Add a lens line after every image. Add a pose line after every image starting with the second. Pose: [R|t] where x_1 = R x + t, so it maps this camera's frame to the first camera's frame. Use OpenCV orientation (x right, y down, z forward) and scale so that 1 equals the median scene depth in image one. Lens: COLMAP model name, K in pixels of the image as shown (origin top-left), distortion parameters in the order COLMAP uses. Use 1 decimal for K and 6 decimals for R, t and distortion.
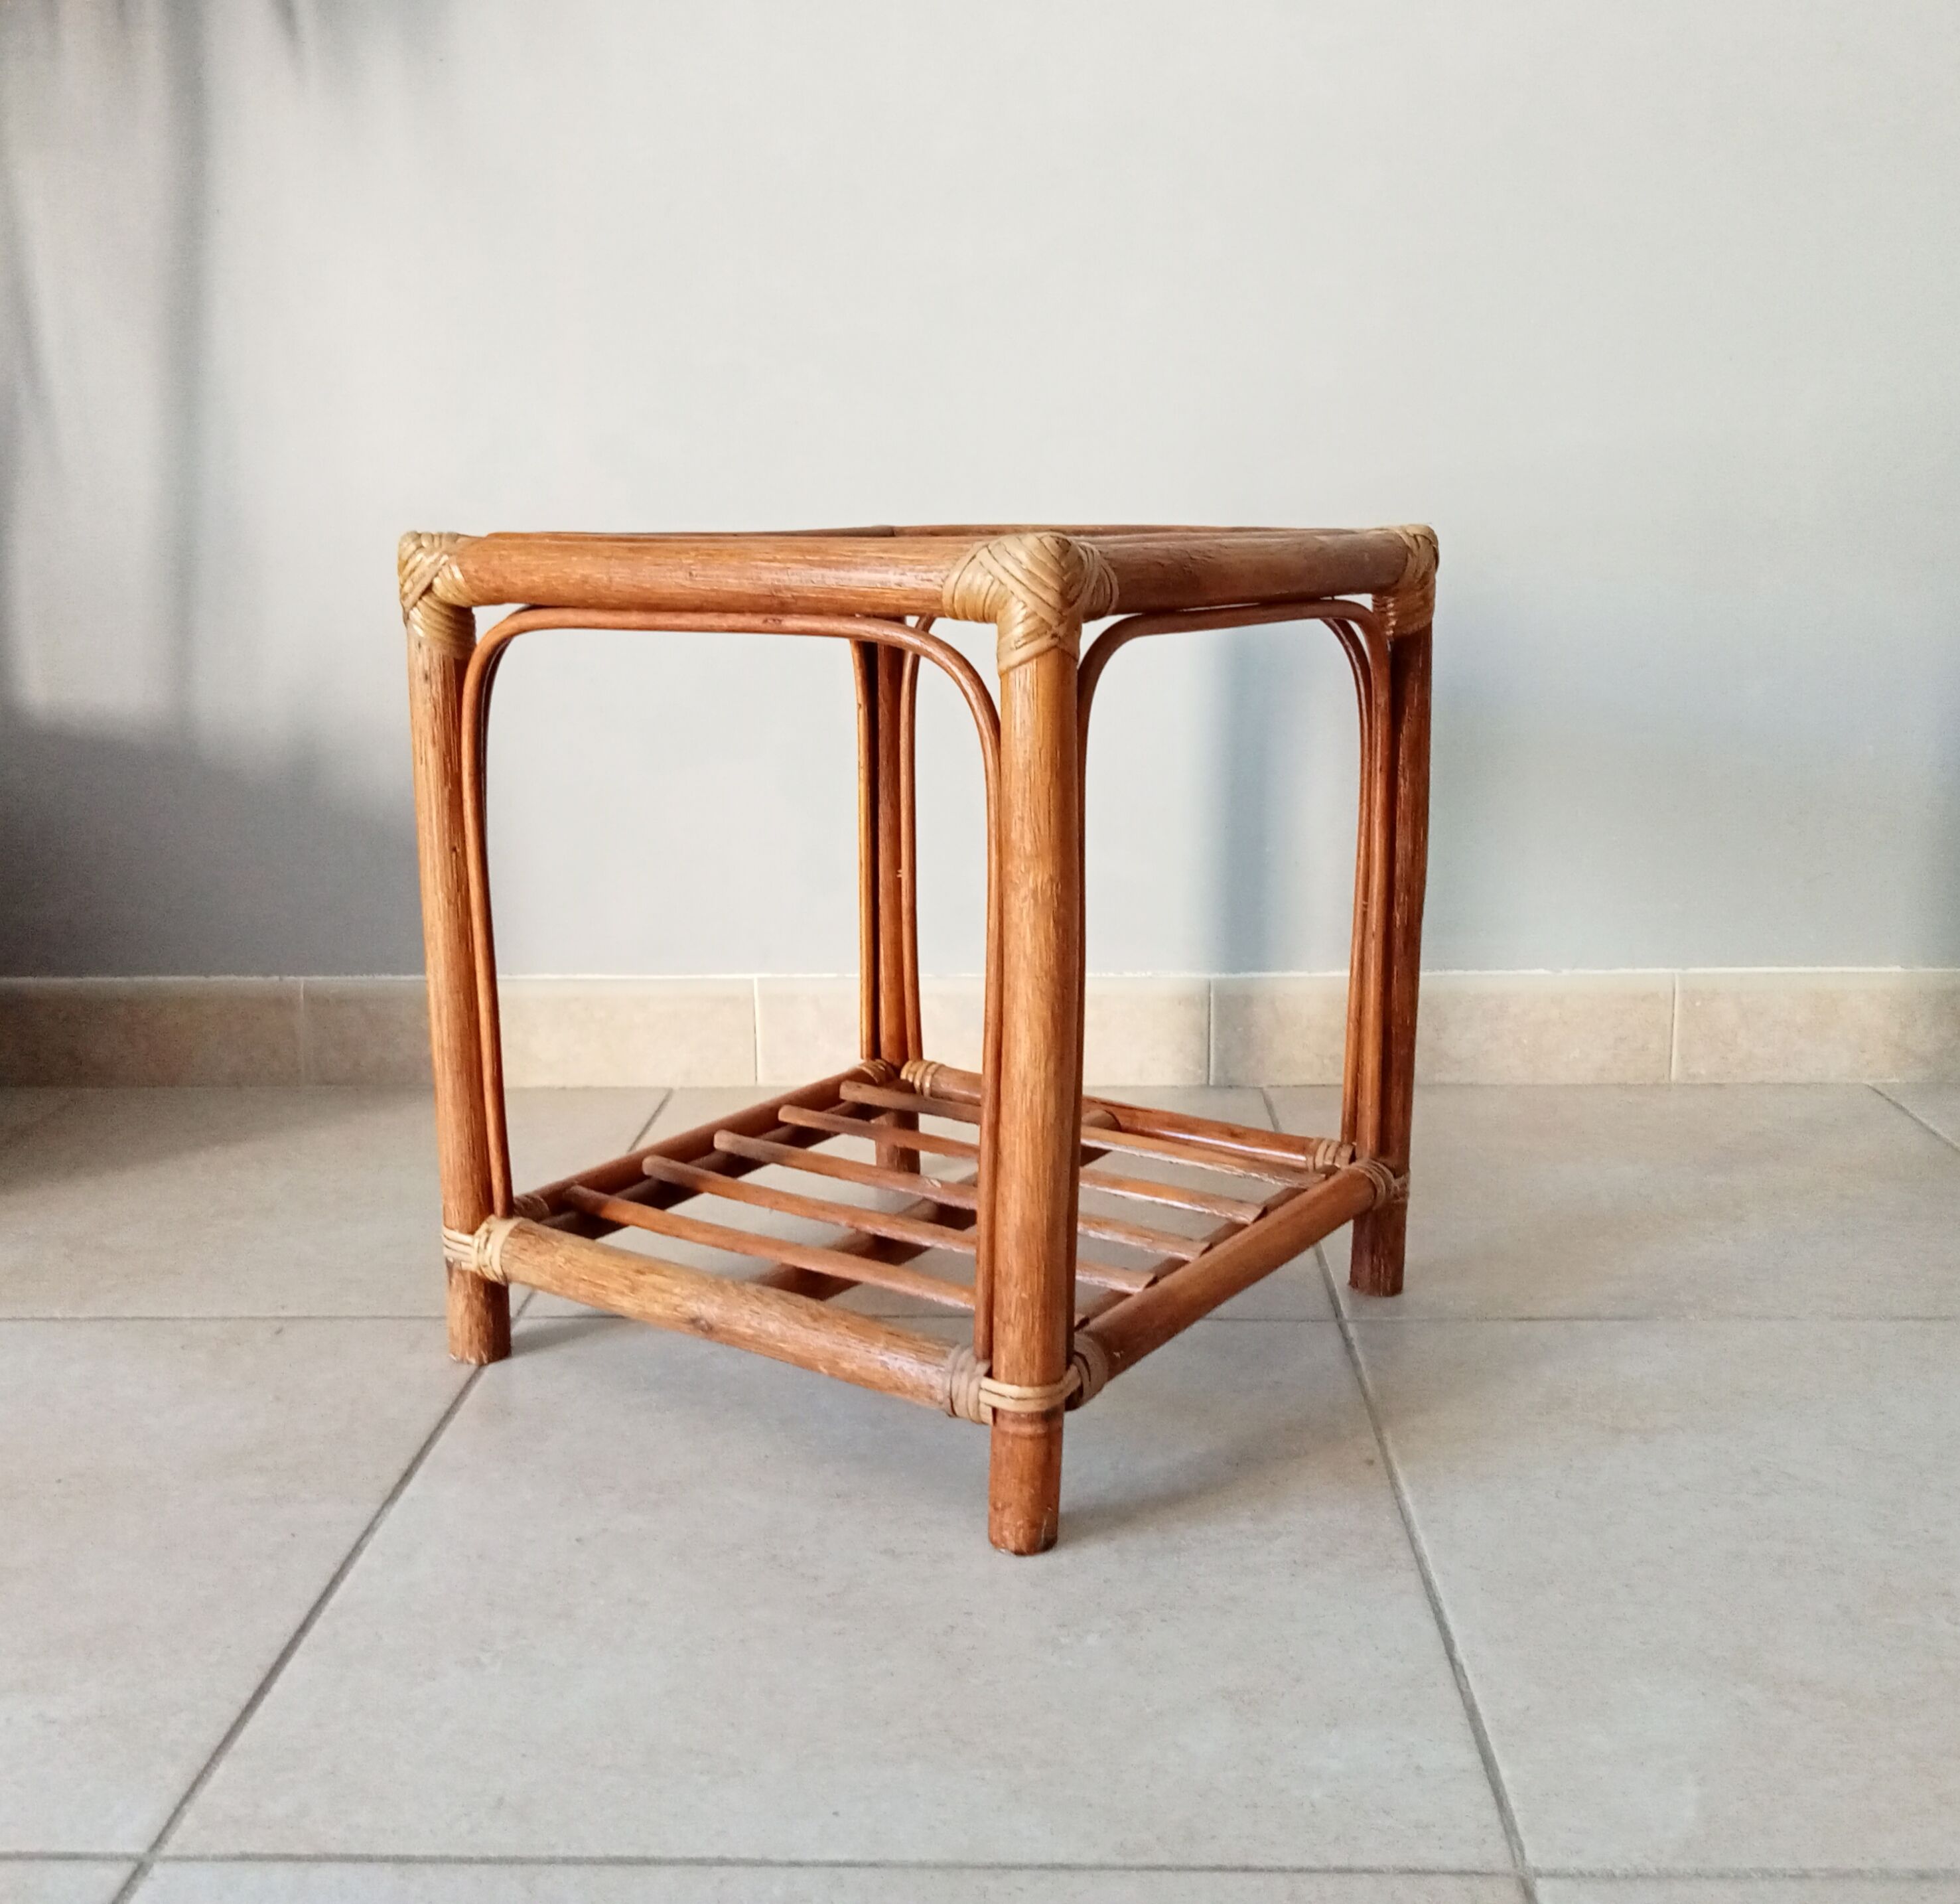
lens RADIAL K [[2116.2, 0, 1025.4], [0, 2116.2, 891.7], [0, 0, 1]] dist [0.027263, 0.000000]
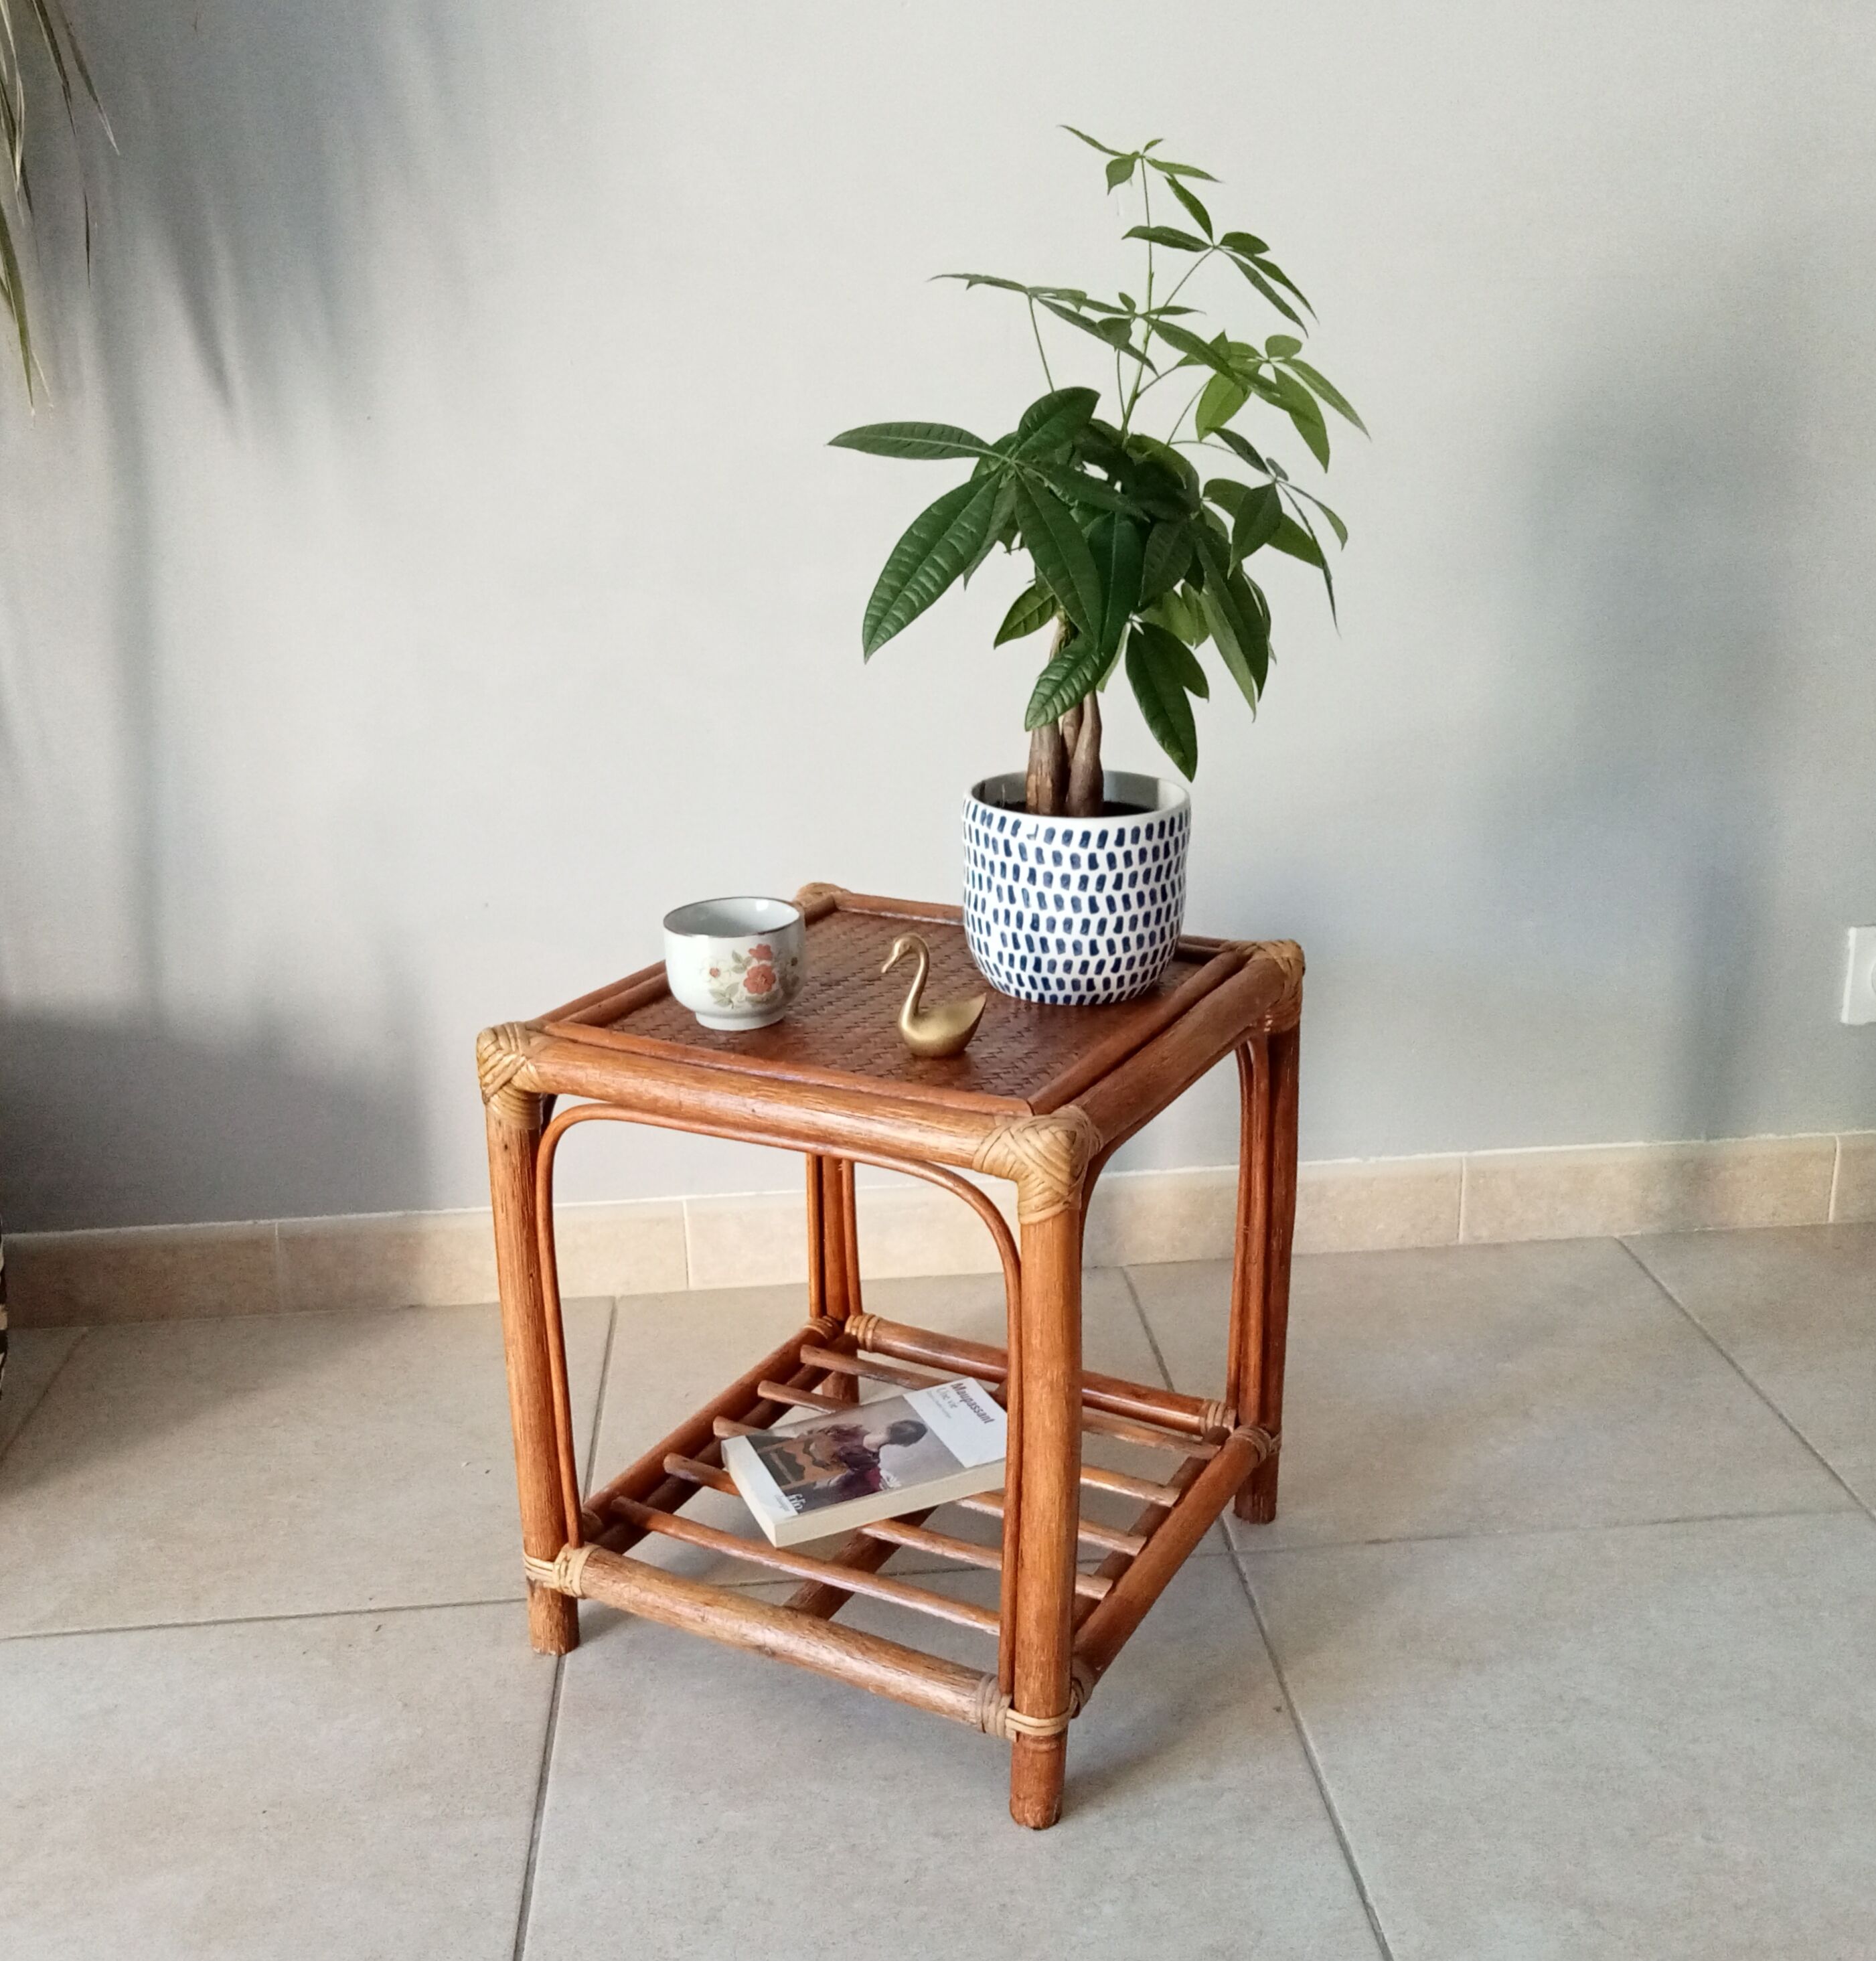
lens RADIAL K [[2182.3, 0, 962.8], [0, 2182.3, 965.8], [0, 0, 1]] dist [0.018169, 0.000000]
pose [[0.993093, -0.044876, 0.108408, -0.150529], [0.030488, 0.990926, 0.130907, -0.353259], [-0.113299, -0.126698, 0.985450, -0.245899]]
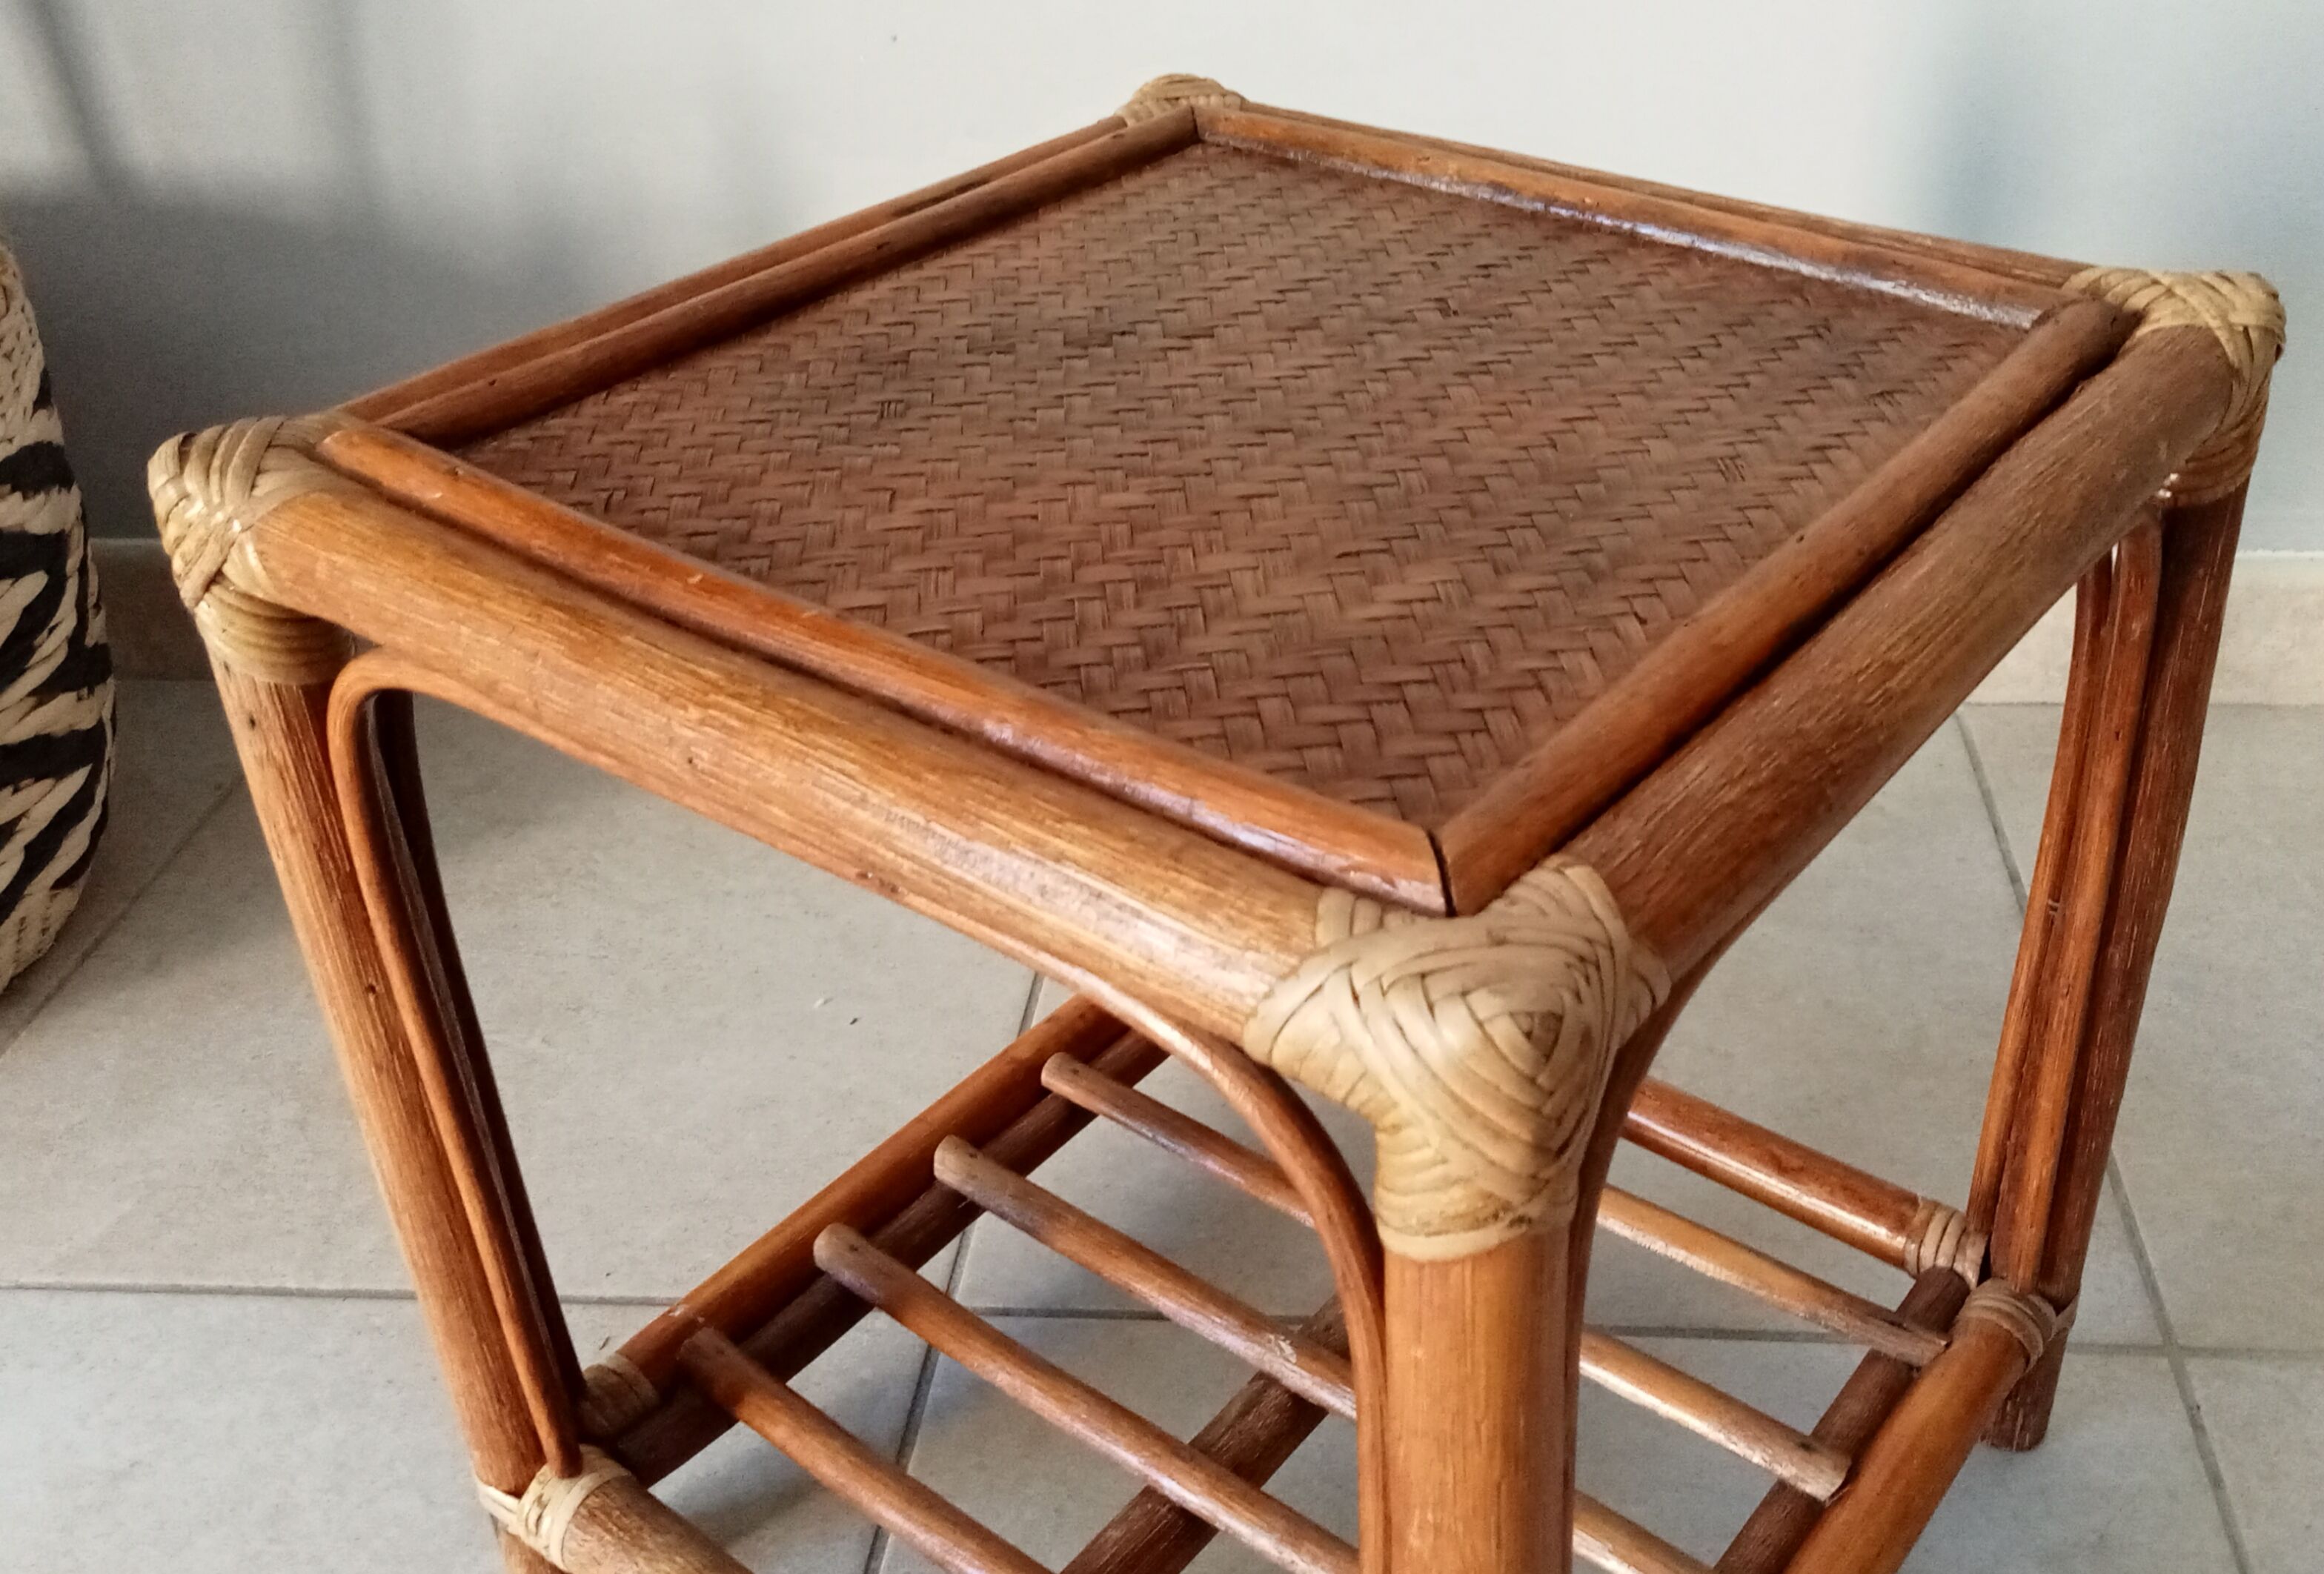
lens RADIAL K [[2320.7, 0, 1324.8], [0, 2320.7, 636.8], [0, 0, 1]] dist [0.017884, 0.000000]
pose [[0.998906, 0.003572, -0.046637, -0.002090], [0.012496, 0.940461, 0.339671, -0.299057], [0.045073, -0.339882, 0.939387, 0.488788]]
